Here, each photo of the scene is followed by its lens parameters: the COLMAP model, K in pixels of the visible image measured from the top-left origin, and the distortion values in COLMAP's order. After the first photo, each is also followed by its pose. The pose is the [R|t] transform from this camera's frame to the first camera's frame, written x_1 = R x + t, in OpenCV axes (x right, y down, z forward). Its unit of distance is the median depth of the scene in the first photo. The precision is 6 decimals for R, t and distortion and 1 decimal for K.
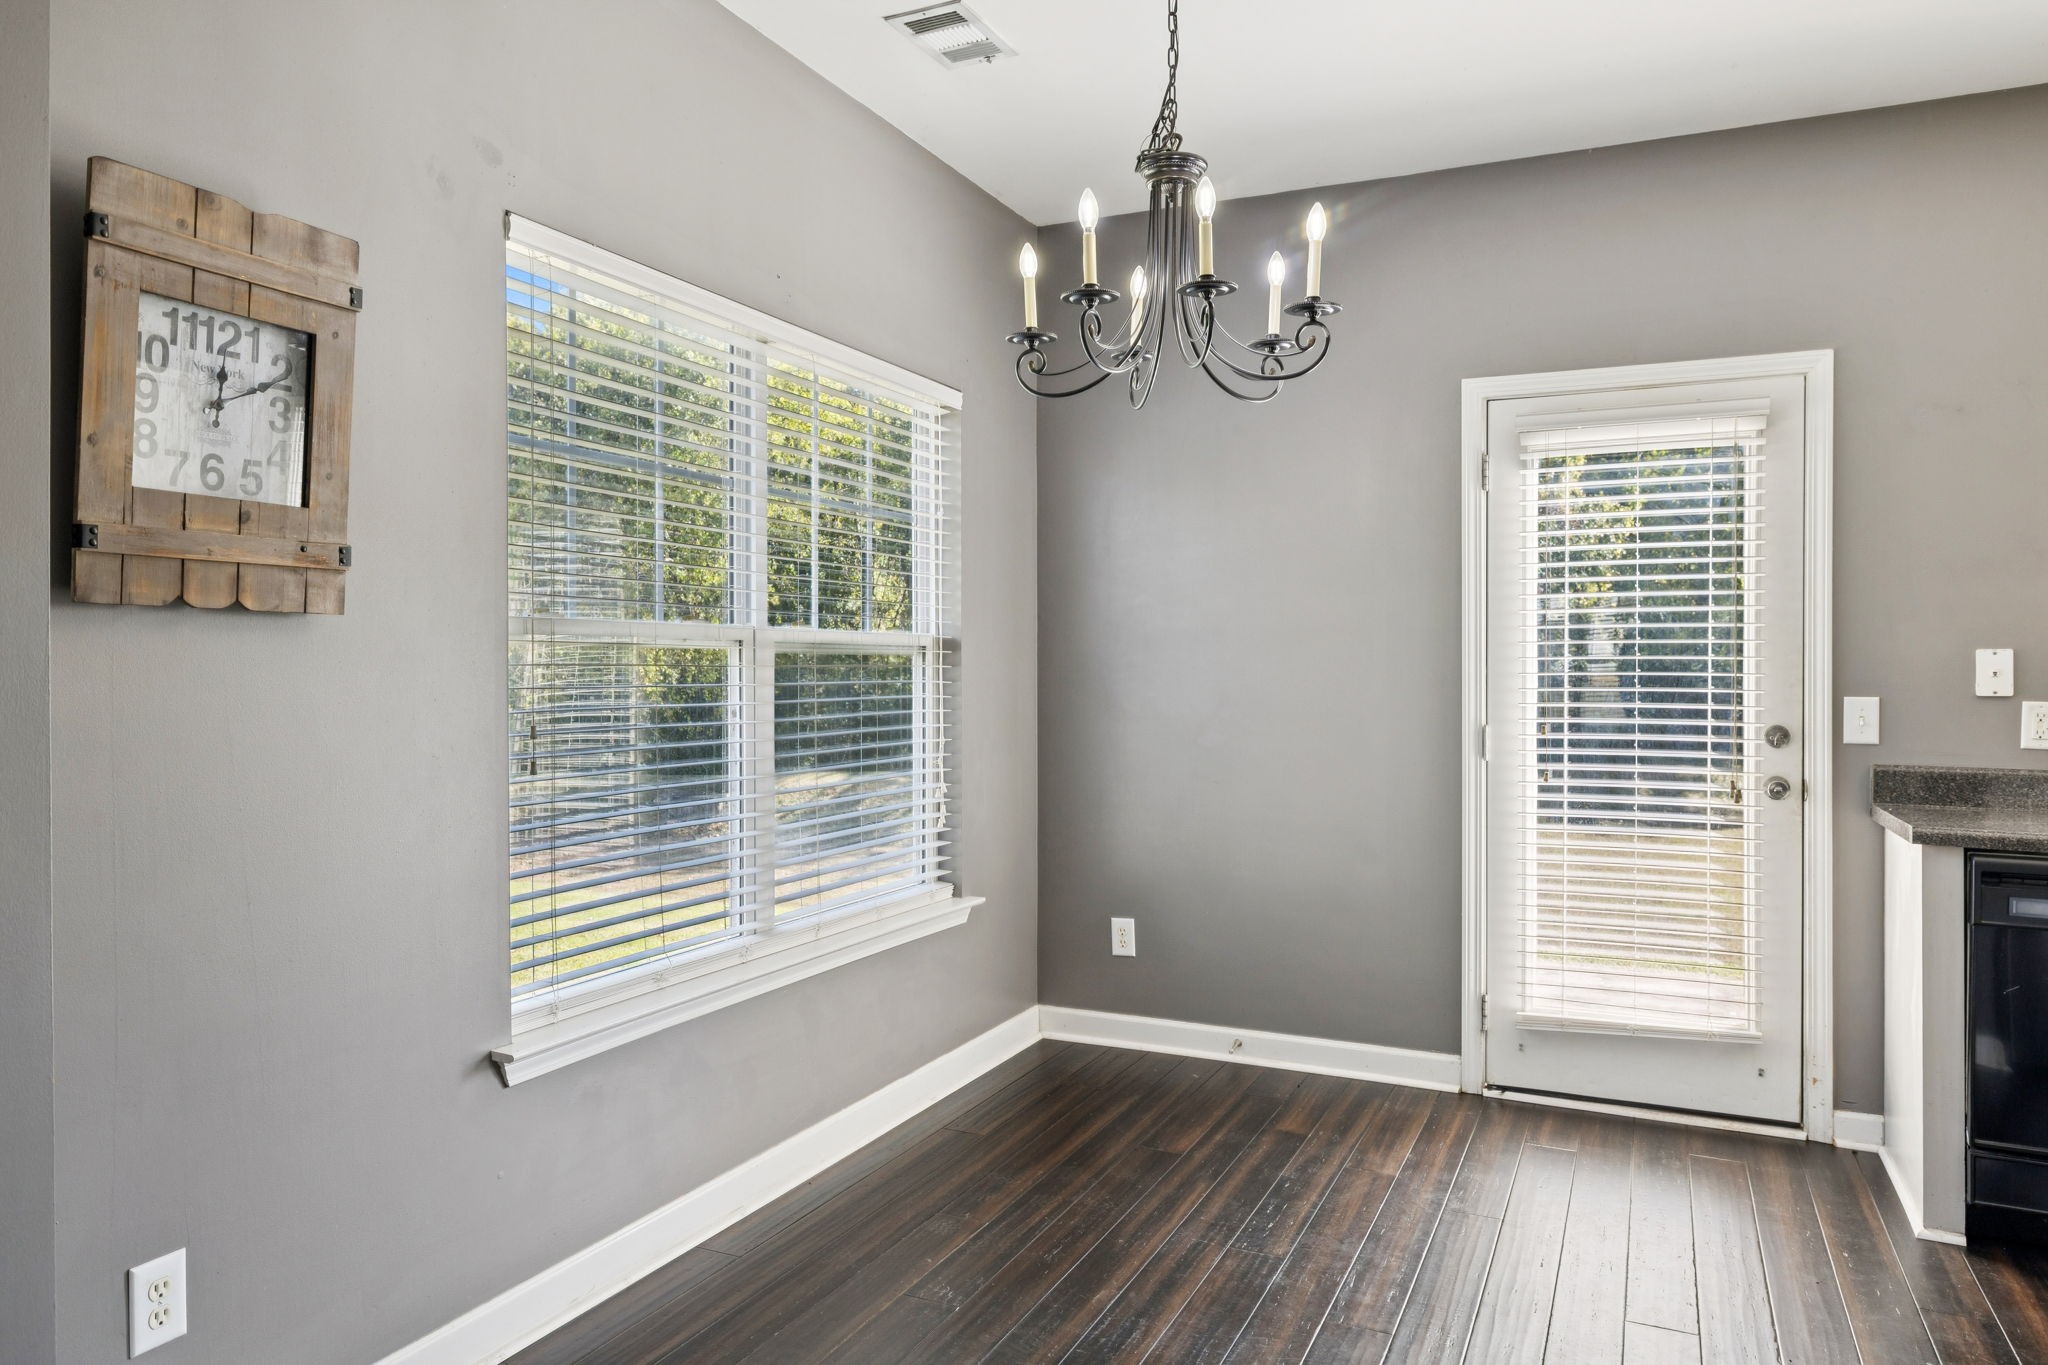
lens RADIAL K [[1320.4, 0, 1013.5], [0, 1320.4, 676.3], [0, 0, 1]] dist [-0.006261, 0.001741]
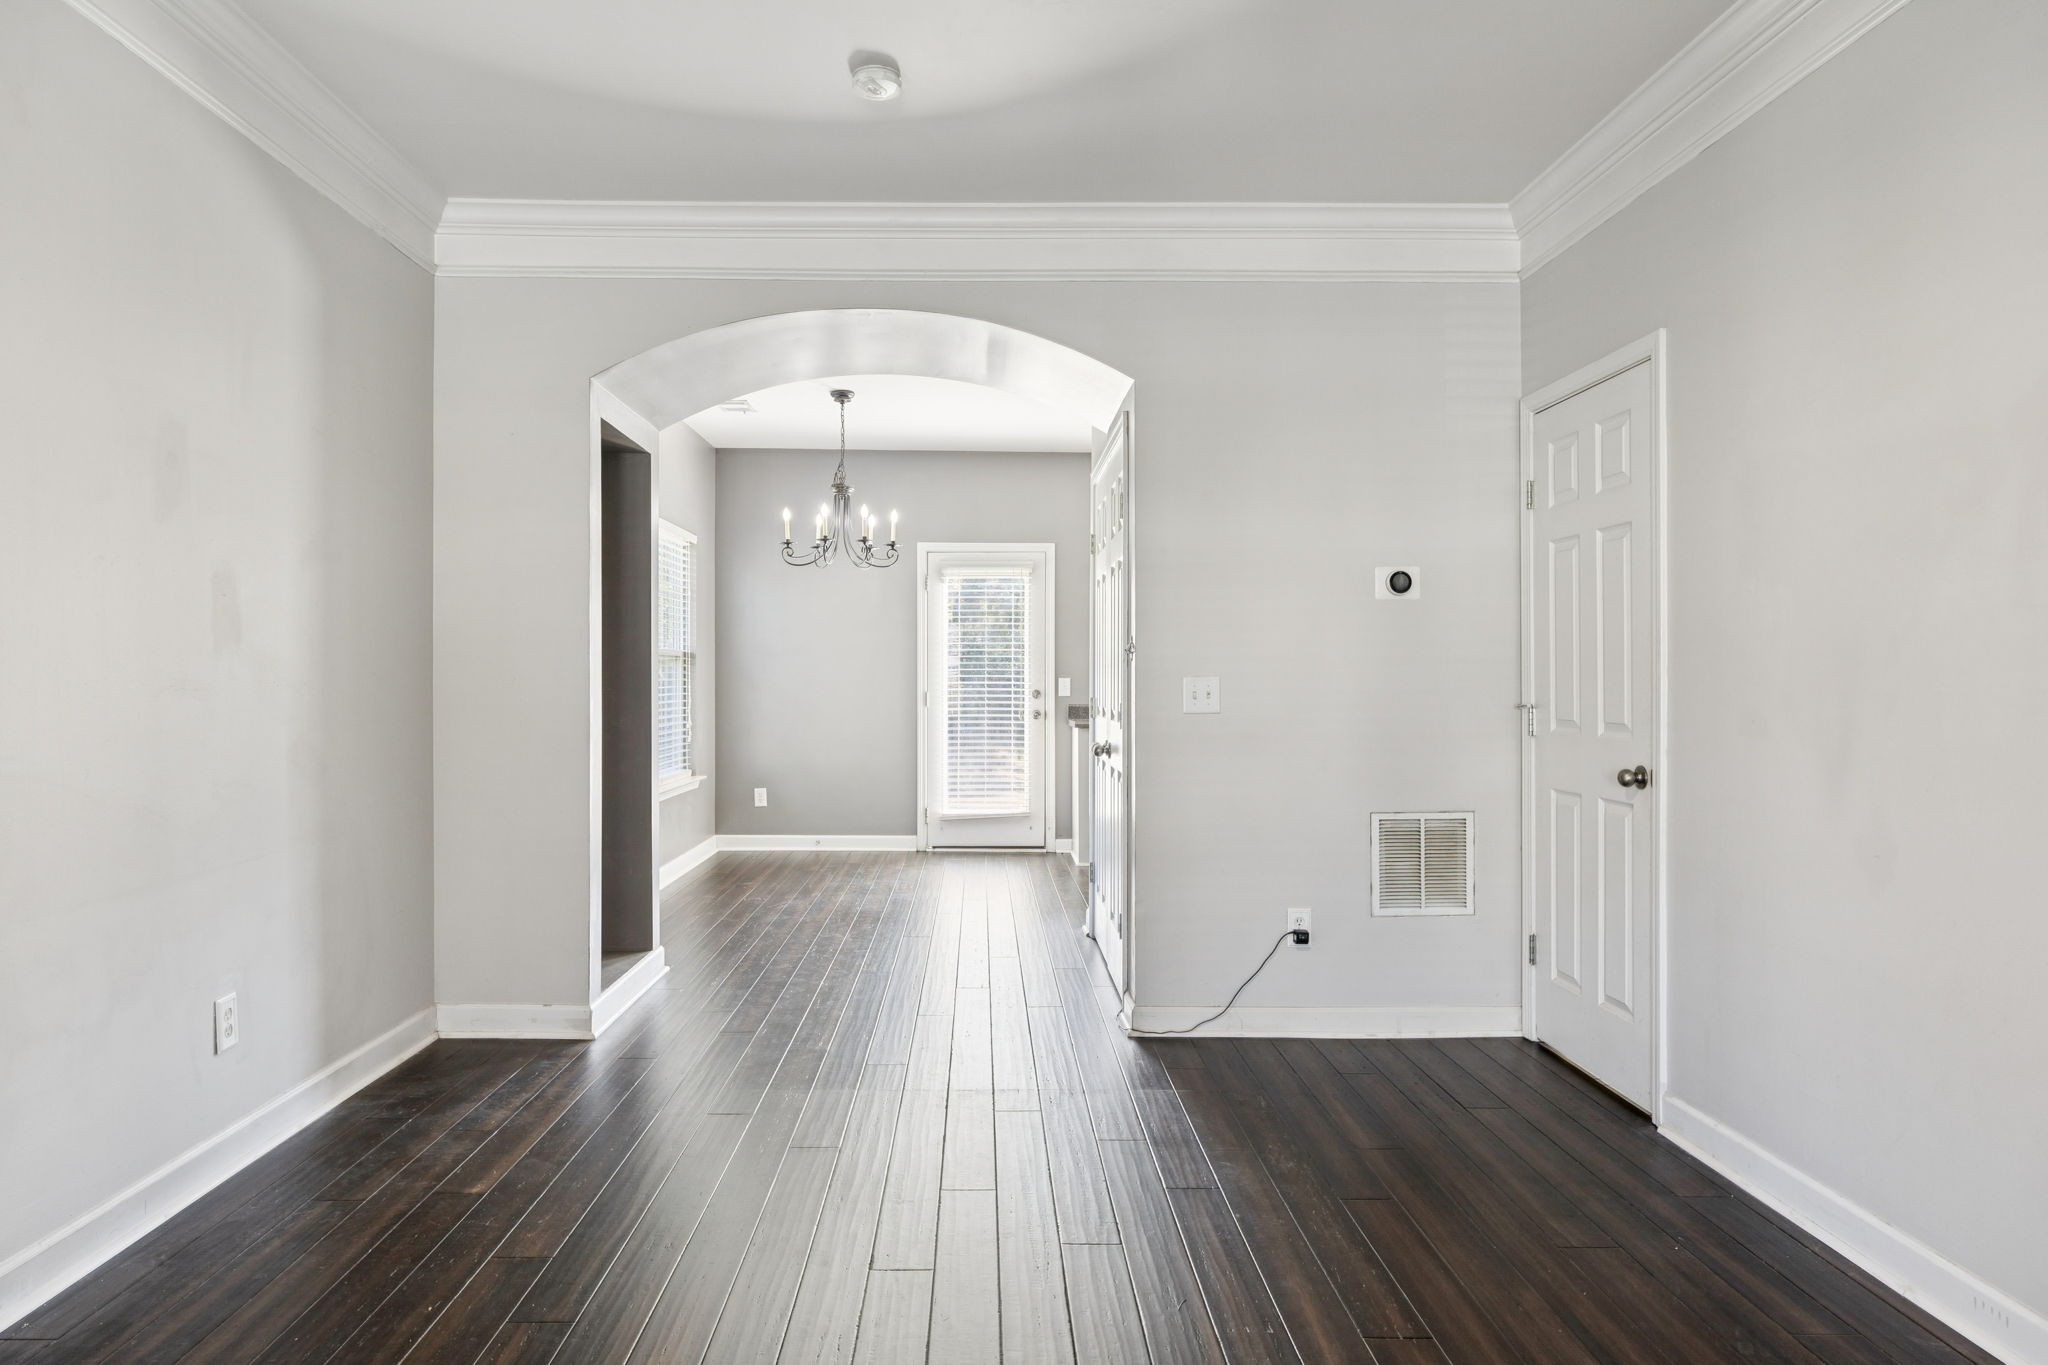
lens RADIAL K [[1206.9, 0, 1011.7], [0, 1206.9, 674.8], [0, 0, 1]] dist [-0.004818, 0.002418]
pose [[0.889452, 0.000151, 0.457029, -0.542140], [0.003256, 0.999972, -0.006668, 0.025149], [-0.457017, 0.007419, 0.889427, -1.080840]]
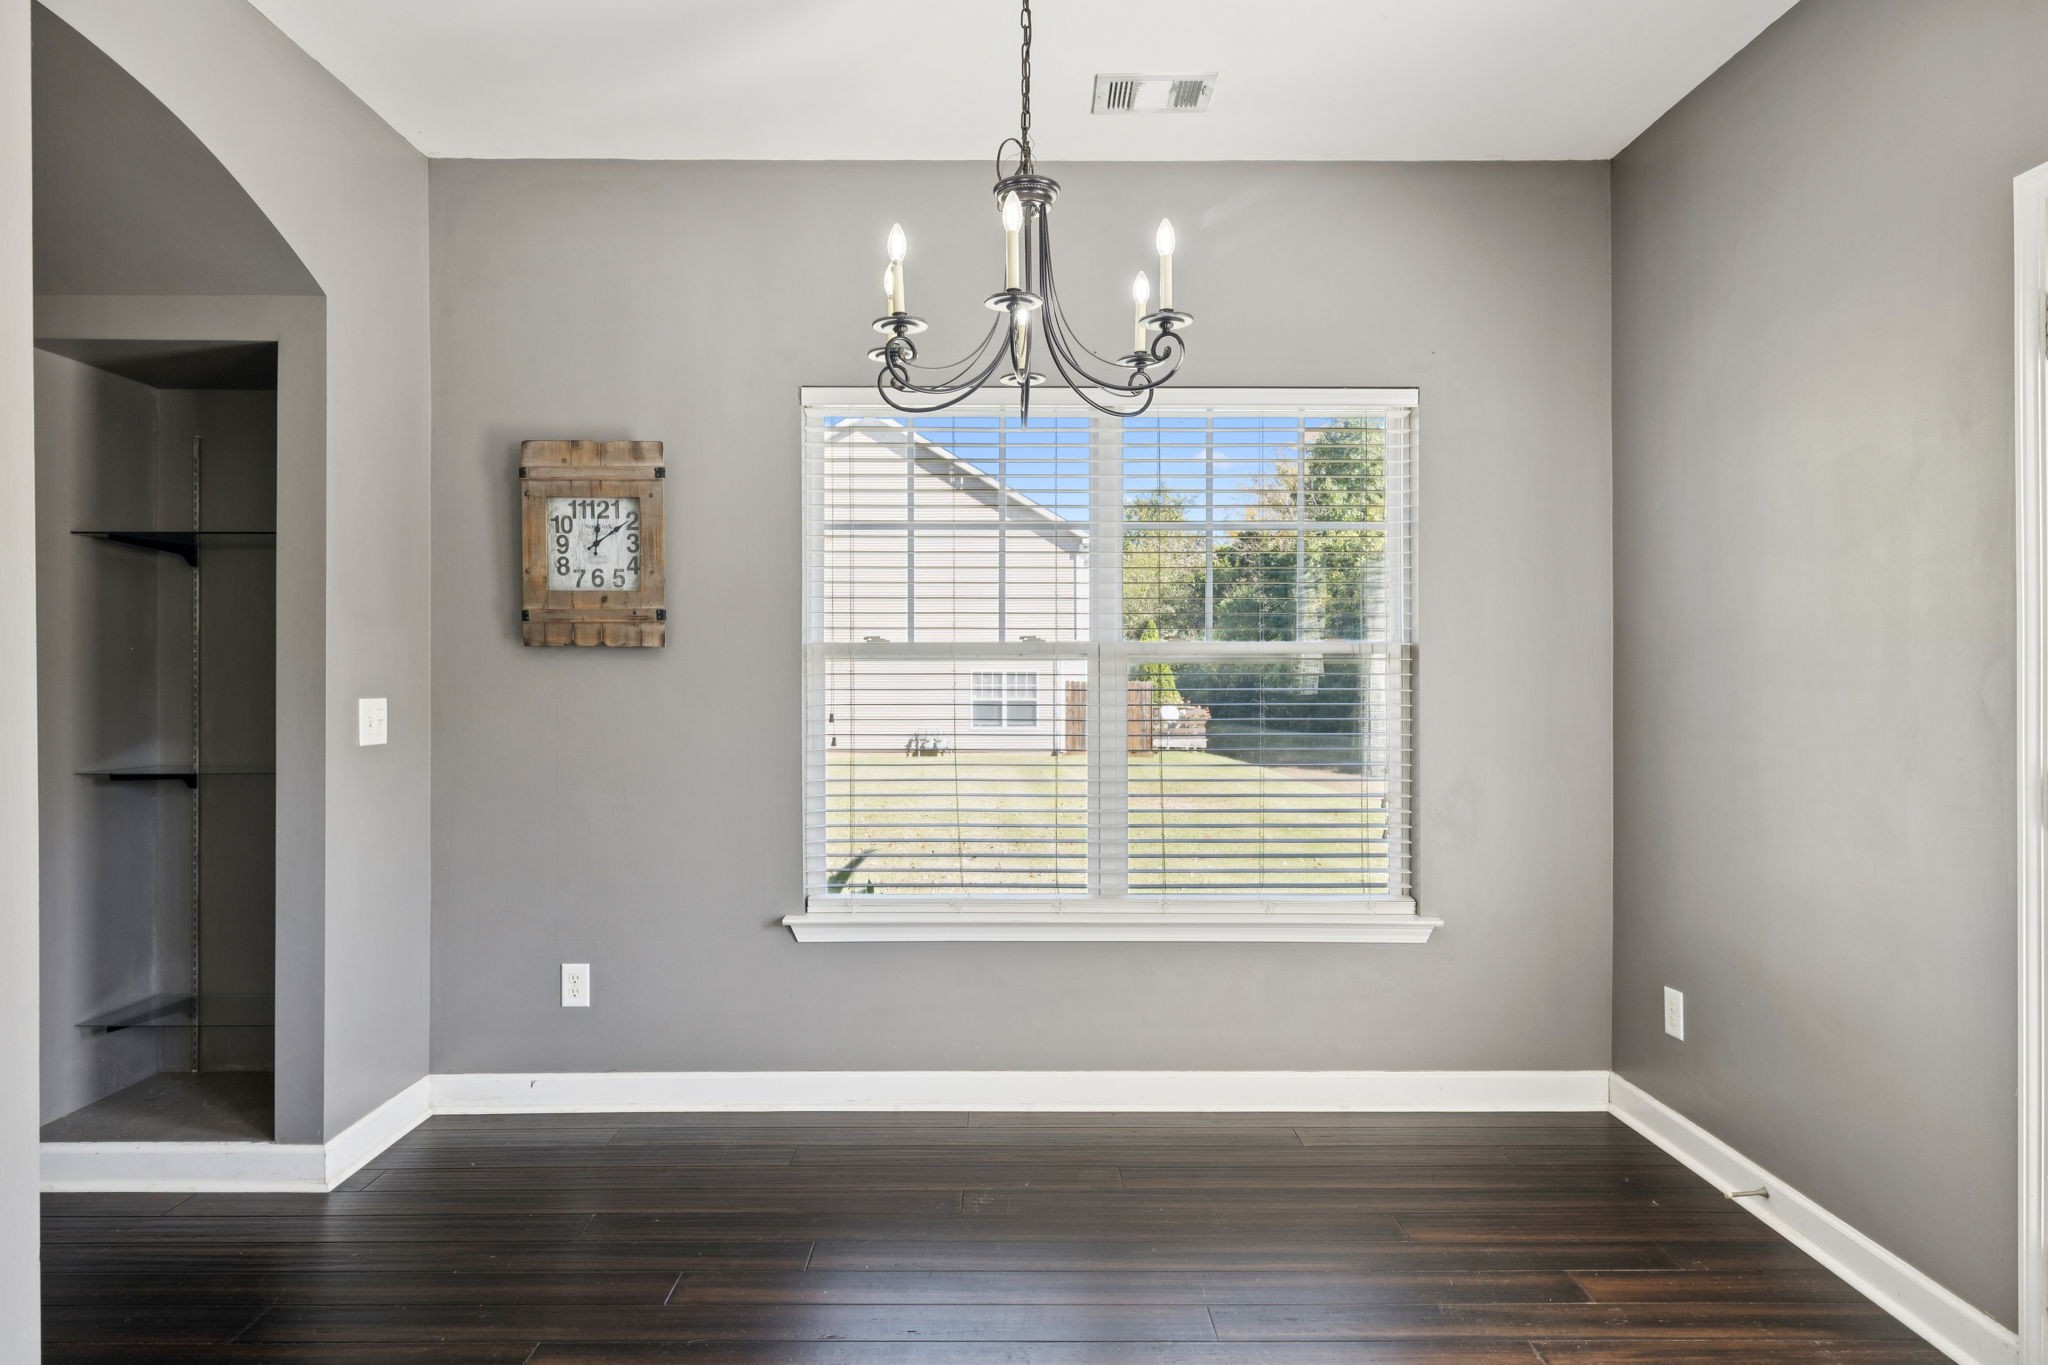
lens RADIAL K [[1144.3, 0, 1028.1], [0, 1144.3, 682.5], [0, 0, 1]] dist [-0.000113, 0.000231]
pose [[0.456114, 0.001241, -0.889921, 0.656287], [-0.005279, 0.999985, -0.001311, 0.001162], [0.889906, 0.005296, 0.456114, 0.422793]]
